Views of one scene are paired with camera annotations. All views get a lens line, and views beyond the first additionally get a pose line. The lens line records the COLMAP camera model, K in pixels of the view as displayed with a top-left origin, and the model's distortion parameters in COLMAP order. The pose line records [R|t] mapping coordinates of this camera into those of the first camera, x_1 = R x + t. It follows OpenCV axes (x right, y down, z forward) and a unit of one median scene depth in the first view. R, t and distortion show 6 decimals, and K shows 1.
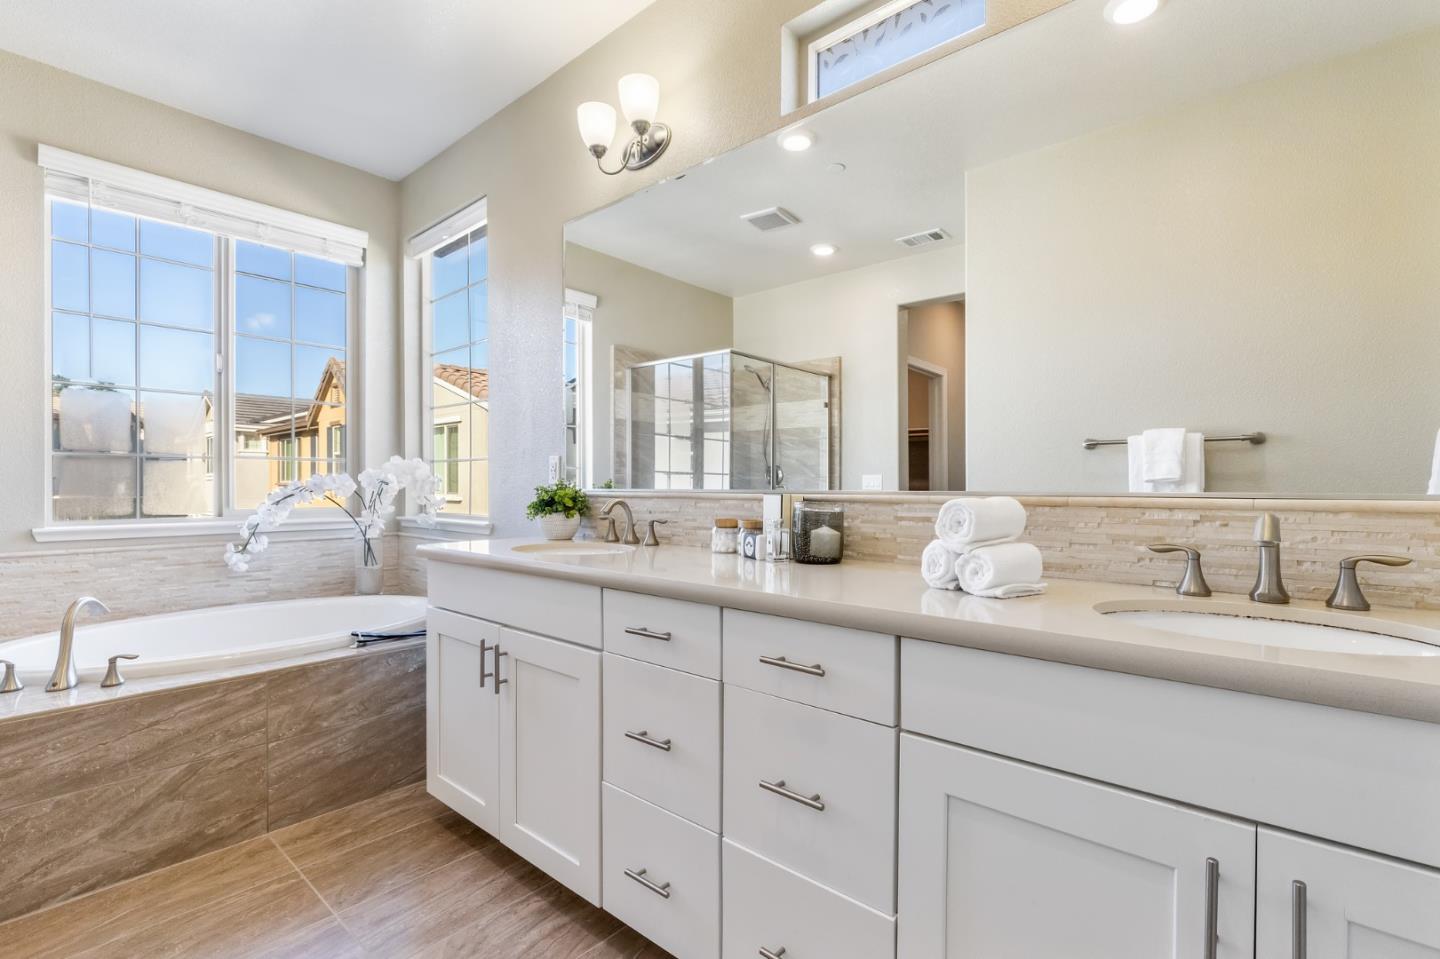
lens RADIAL K [[663.3, 0, 723.9], [0, 663.3, 492.3], [0, 0, 1]] dist [-0.004559, -0.000291]
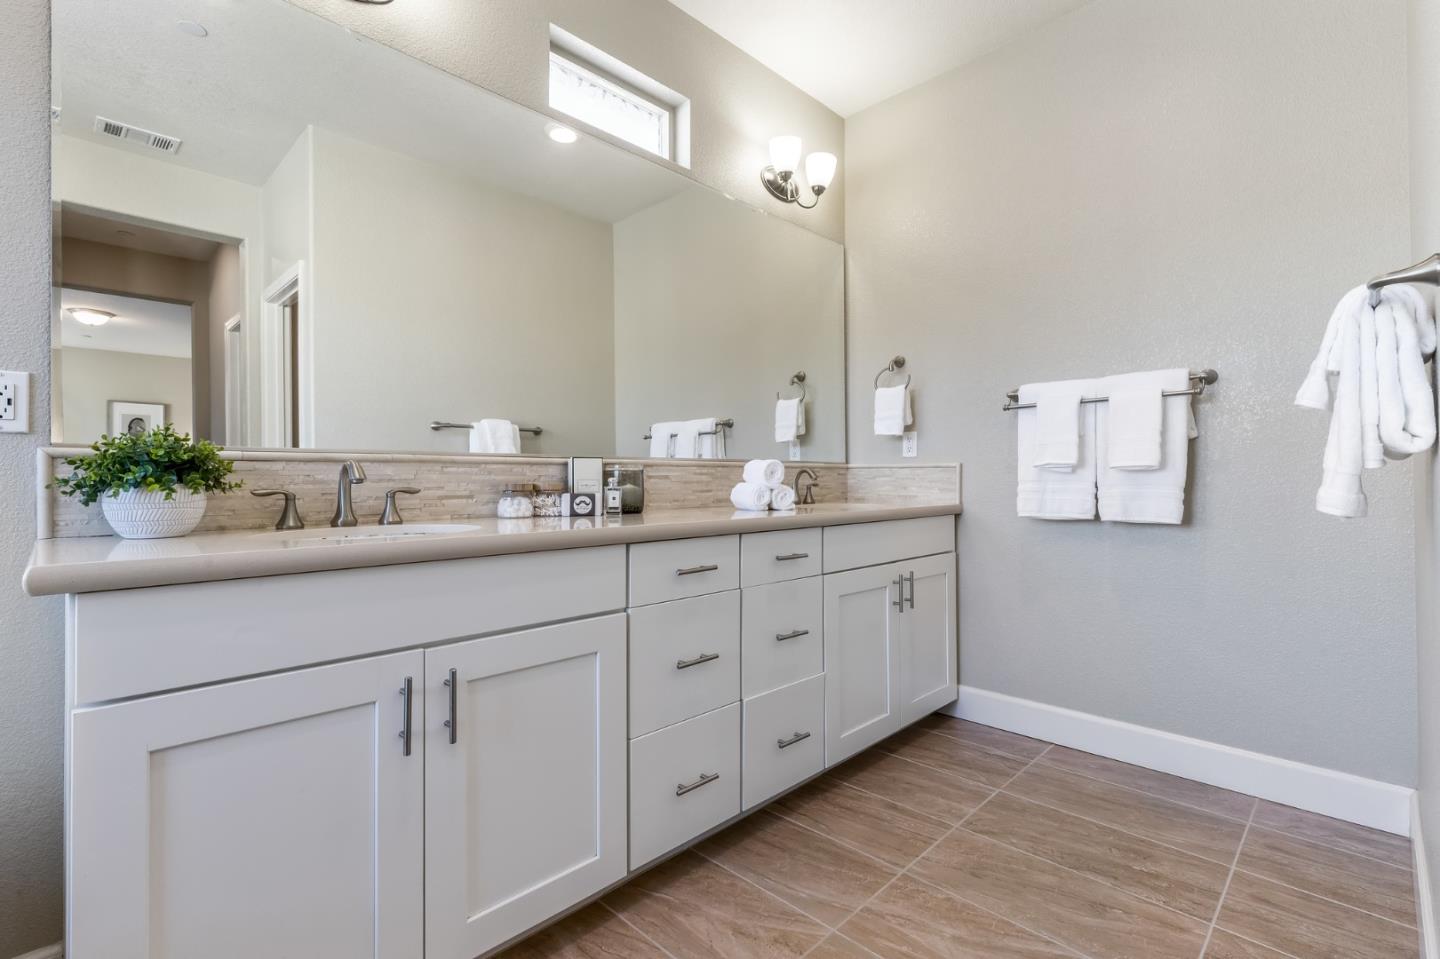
lens RADIAL K [[663.3, 0, 727.7], [0, 663.3, 477.4], [0, 0, 1]] dist [-0.004559, -0.000291]
pose [[0.066180, -0.005647, 0.997792, -1.014830], [0.010563, 0.999932, 0.004958, 0.032765], [-0.997752, 0.010211, 0.066235, 0.680605]]
